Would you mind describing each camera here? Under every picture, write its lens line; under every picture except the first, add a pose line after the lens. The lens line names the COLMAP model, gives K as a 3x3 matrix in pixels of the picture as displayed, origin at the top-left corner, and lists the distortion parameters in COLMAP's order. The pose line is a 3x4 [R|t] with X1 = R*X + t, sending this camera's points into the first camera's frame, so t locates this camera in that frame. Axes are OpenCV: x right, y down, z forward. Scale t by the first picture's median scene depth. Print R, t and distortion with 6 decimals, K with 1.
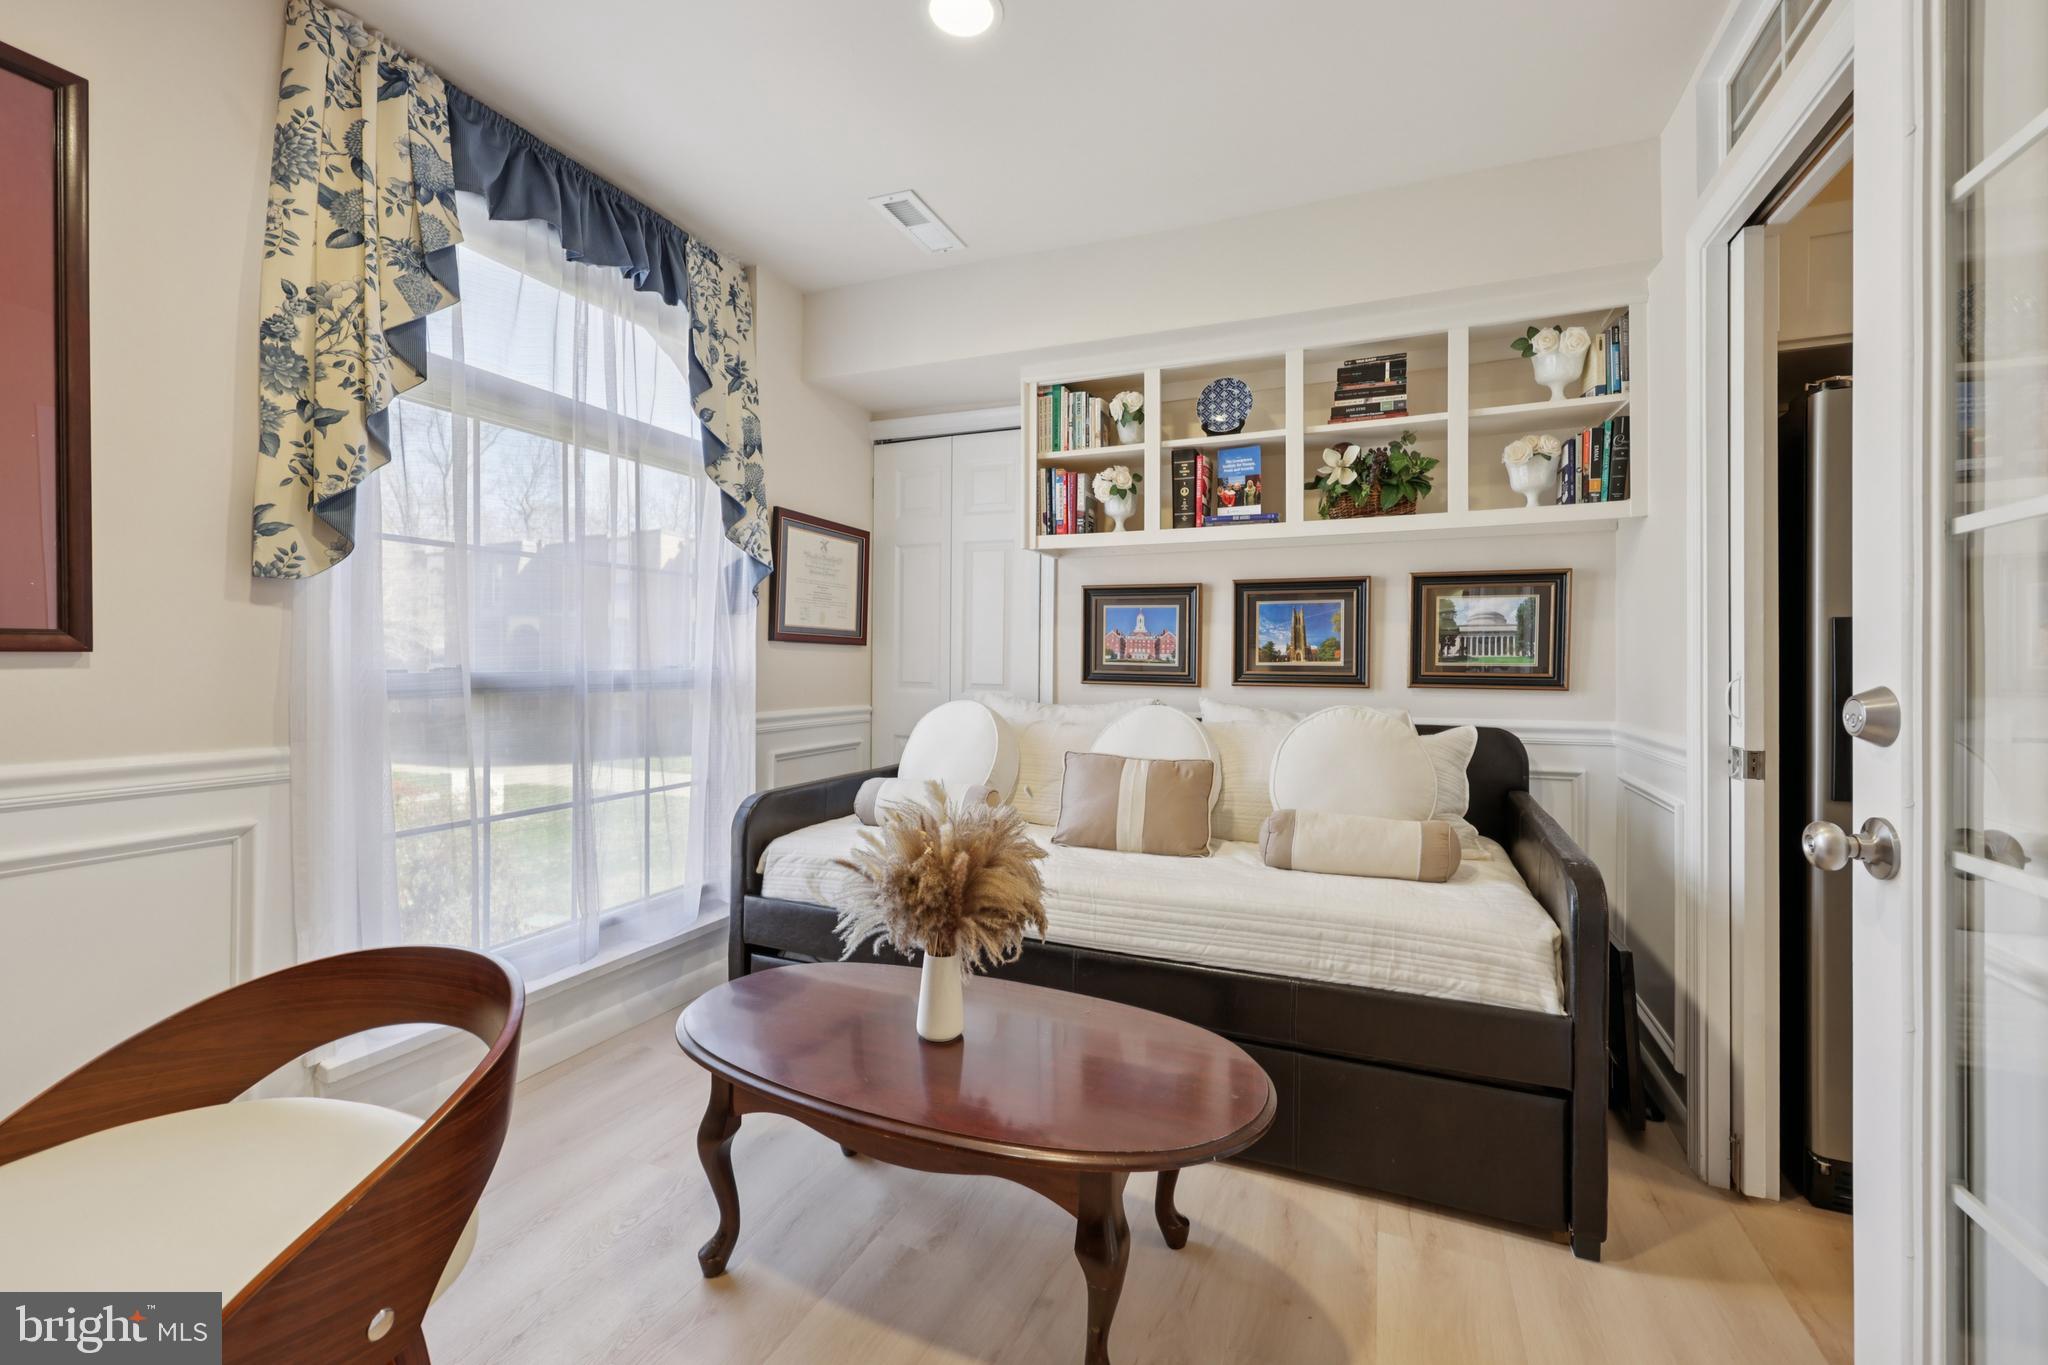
lens RADIAL K [[829.8, 0, 1043.6], [0, 829.8, 647.1], [0, 0, 1]] dist [0.000108, -0.000407]
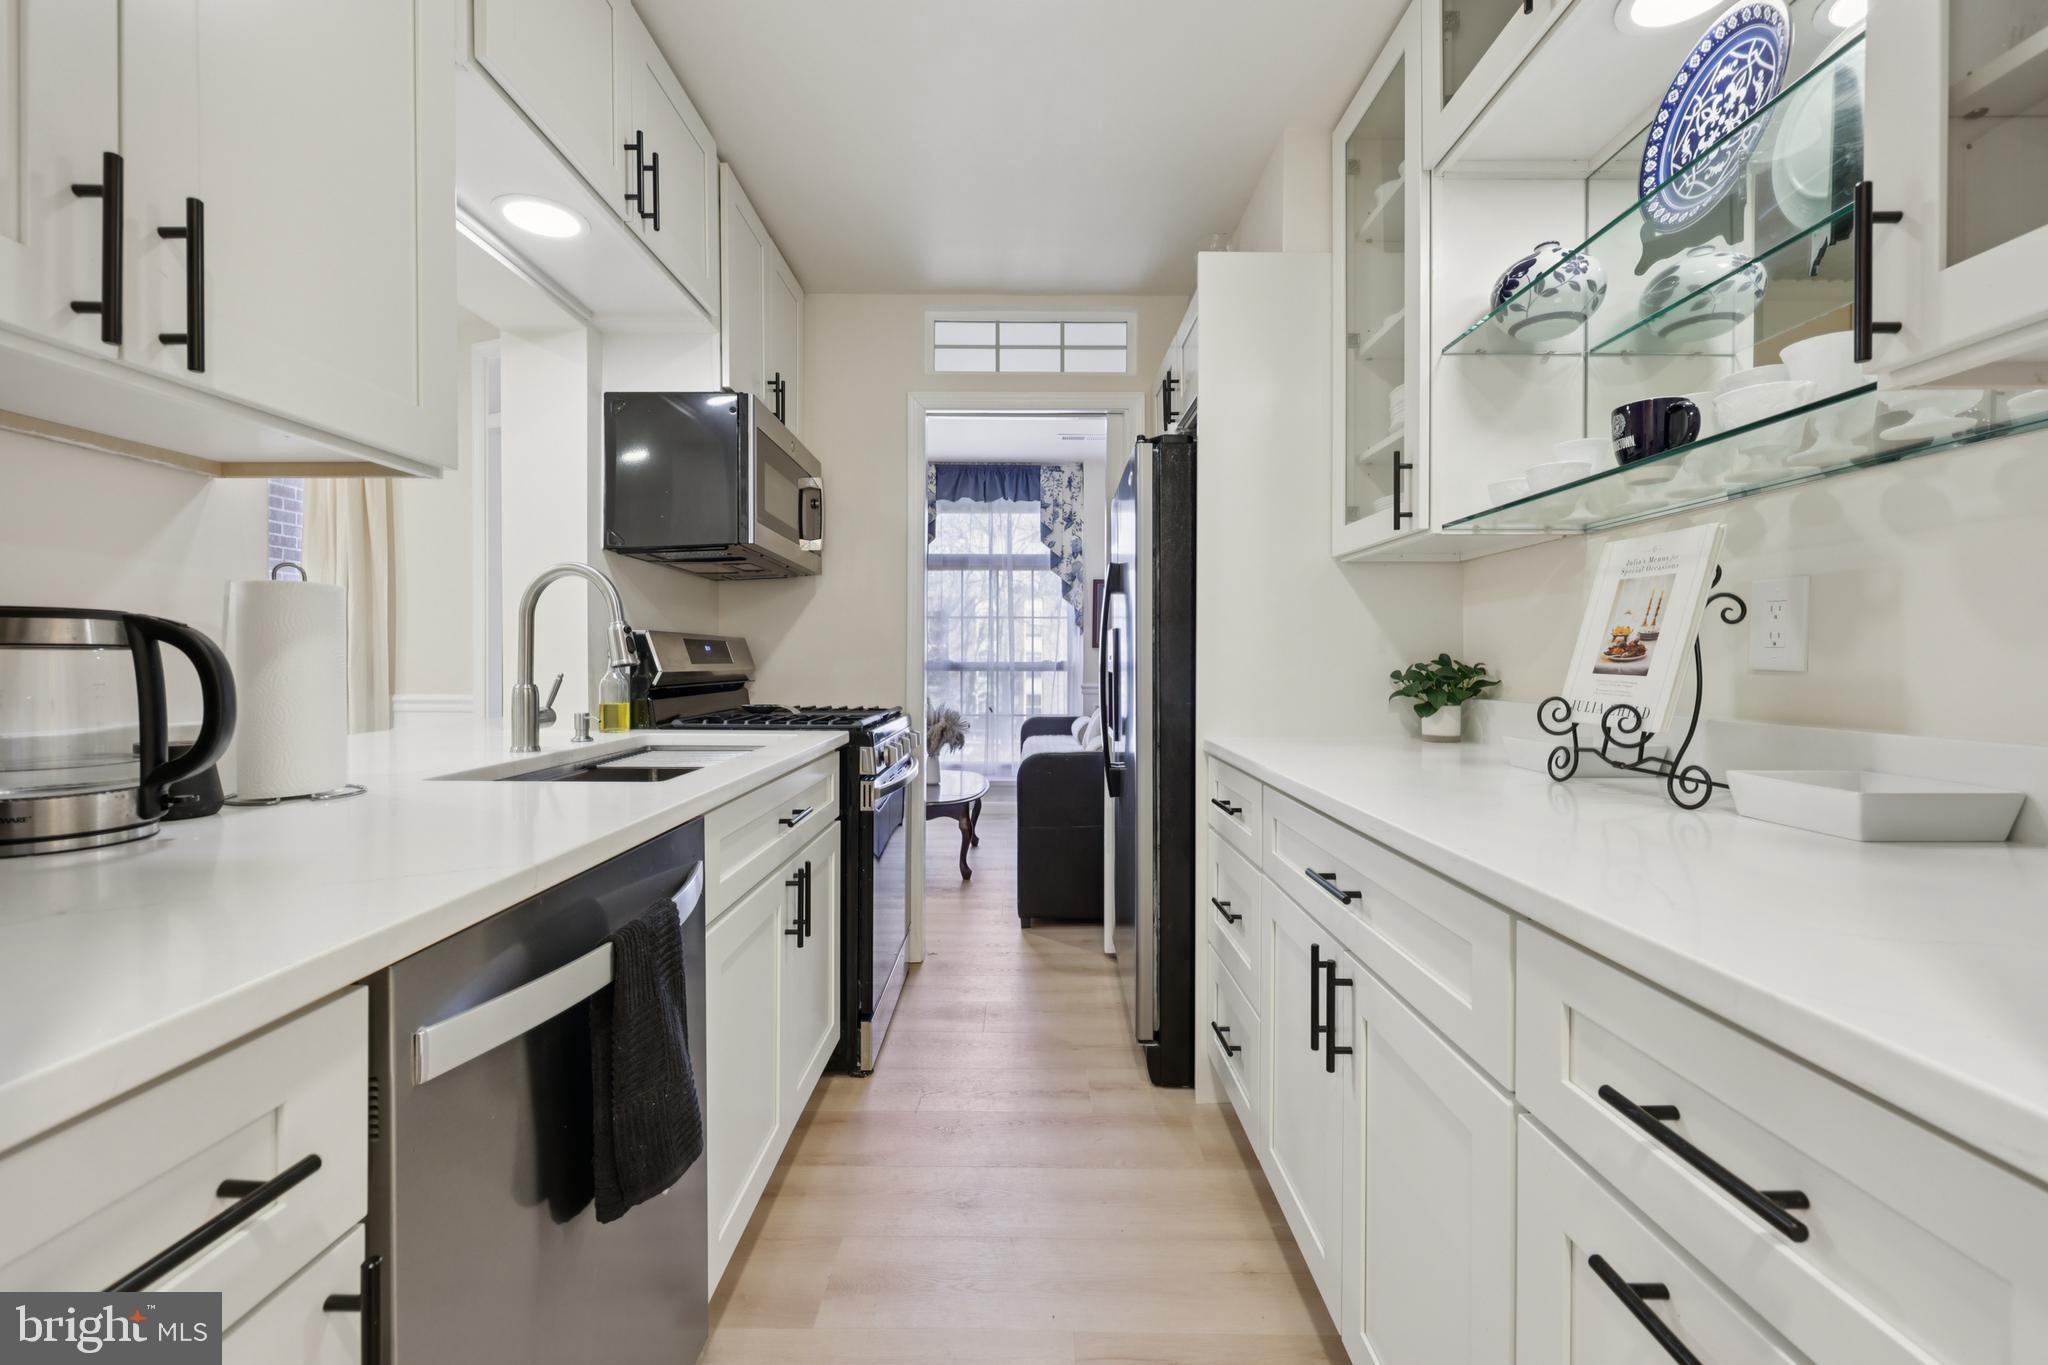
lens RADIAL K [[829.8, 0, 1022.7], [0, 829.8, 670.8], [0, 0, 1]] dist [0.000108, -0.000407]
pose [[0.364957, 0.008977, -0.930981, 1.588019], [0.006978, 0.999899, 0.012377, 0.023313], [0.930998, -0.011014, 0.364857, 0.131813]]
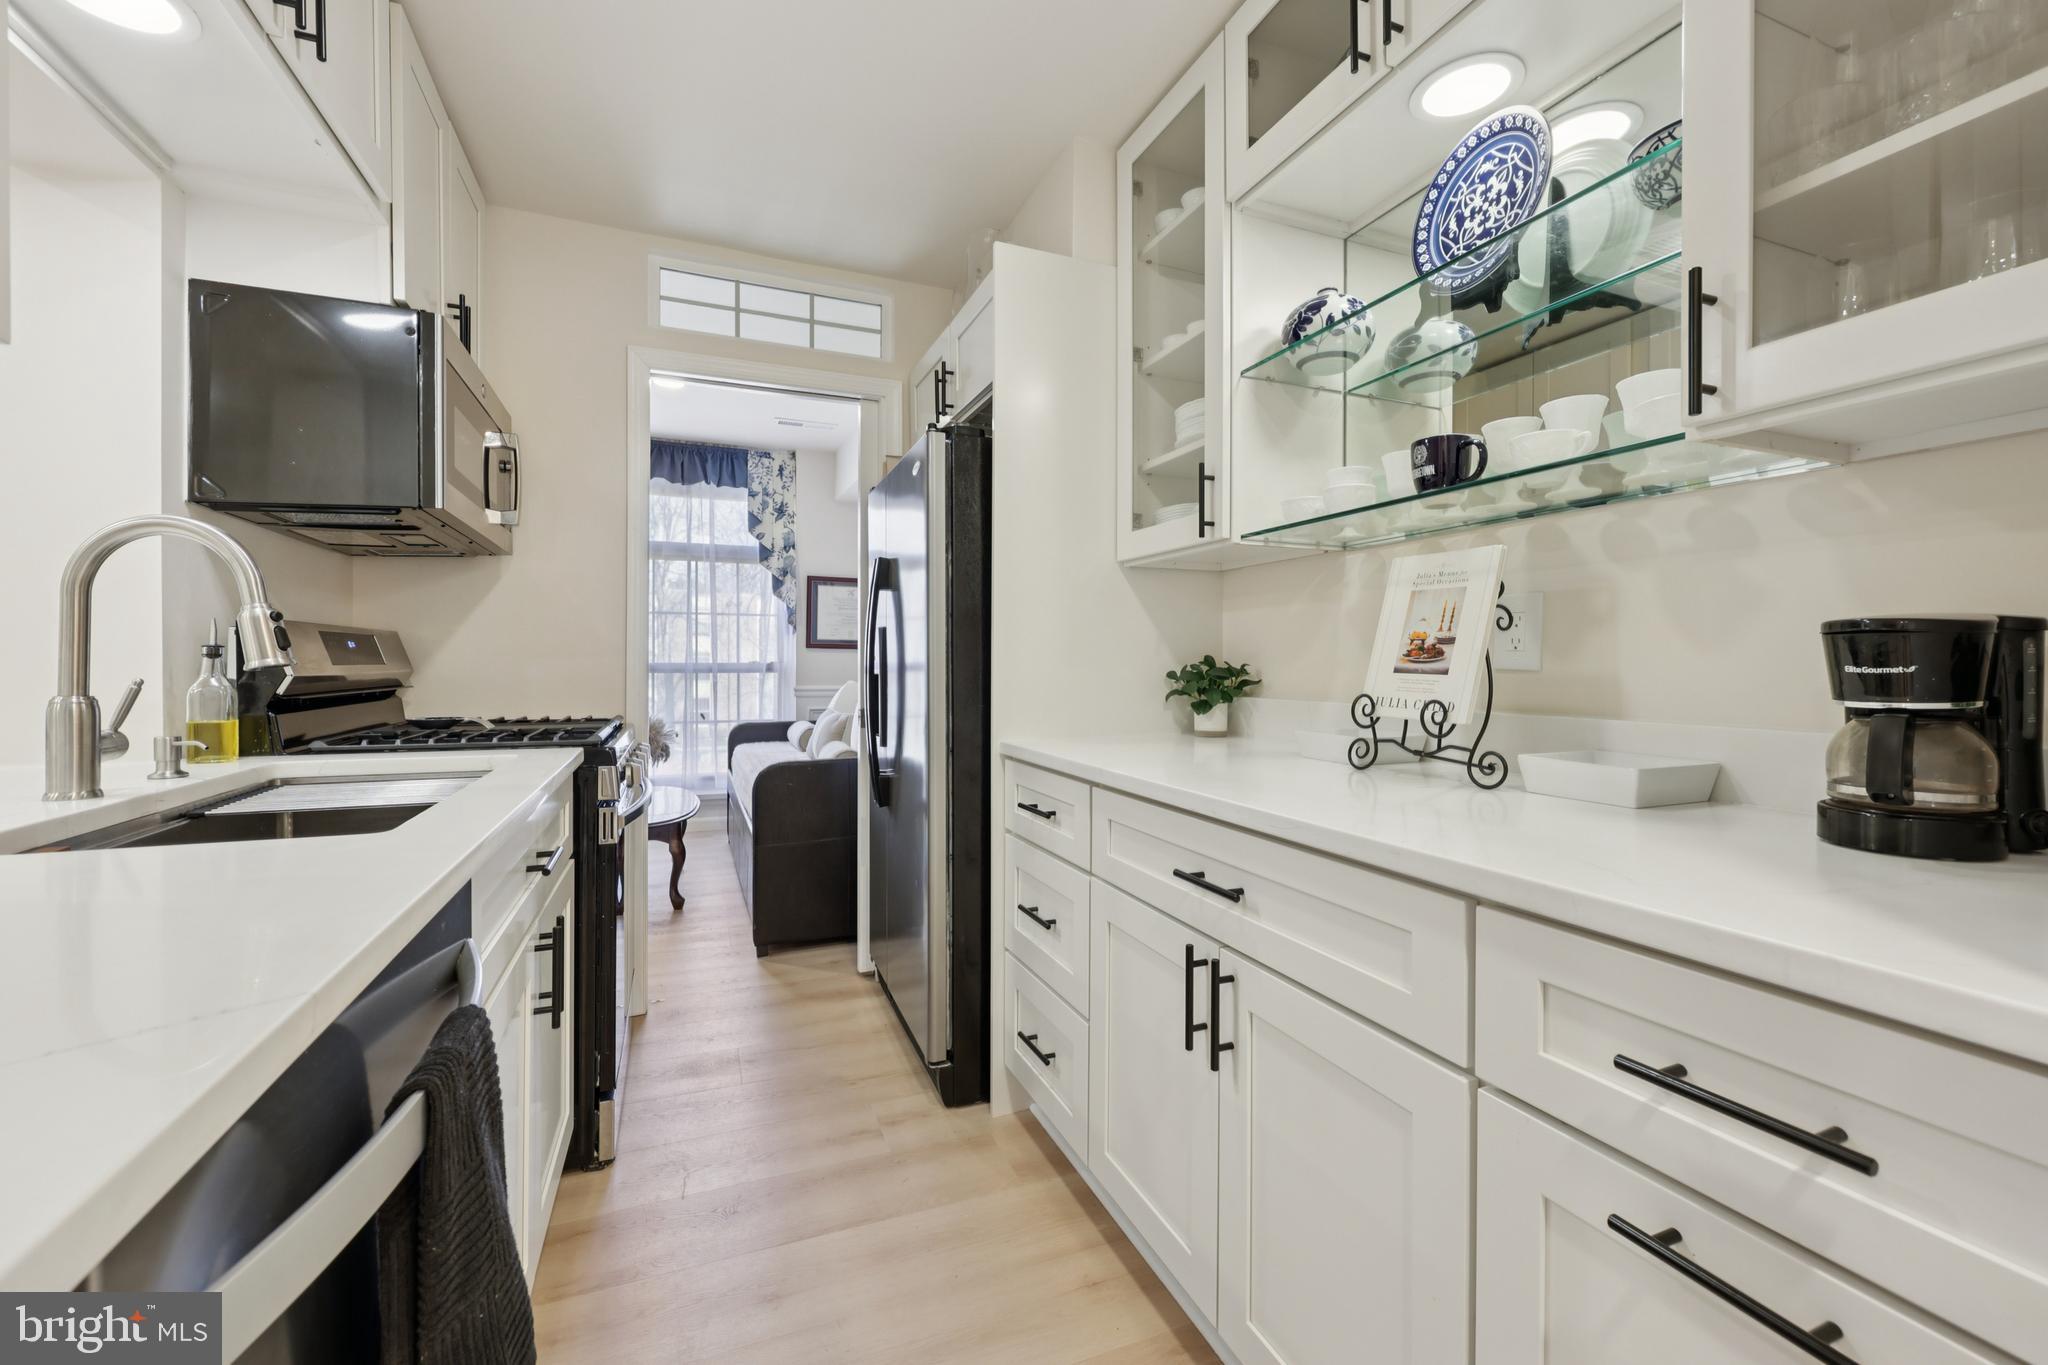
lens RADIAL K [[829.8, 0, 1025.6], [0, 829.8, 669.9], [0, 0, 1]] dist [0.000108, -0.000407]
pose [[0.691841, 0.005185, -0.722031, 1.489578], [0.005336, 0.999910, 0.012294, 0.023105], [0.722030, -0.012358, 0.691751, 0.066565]]
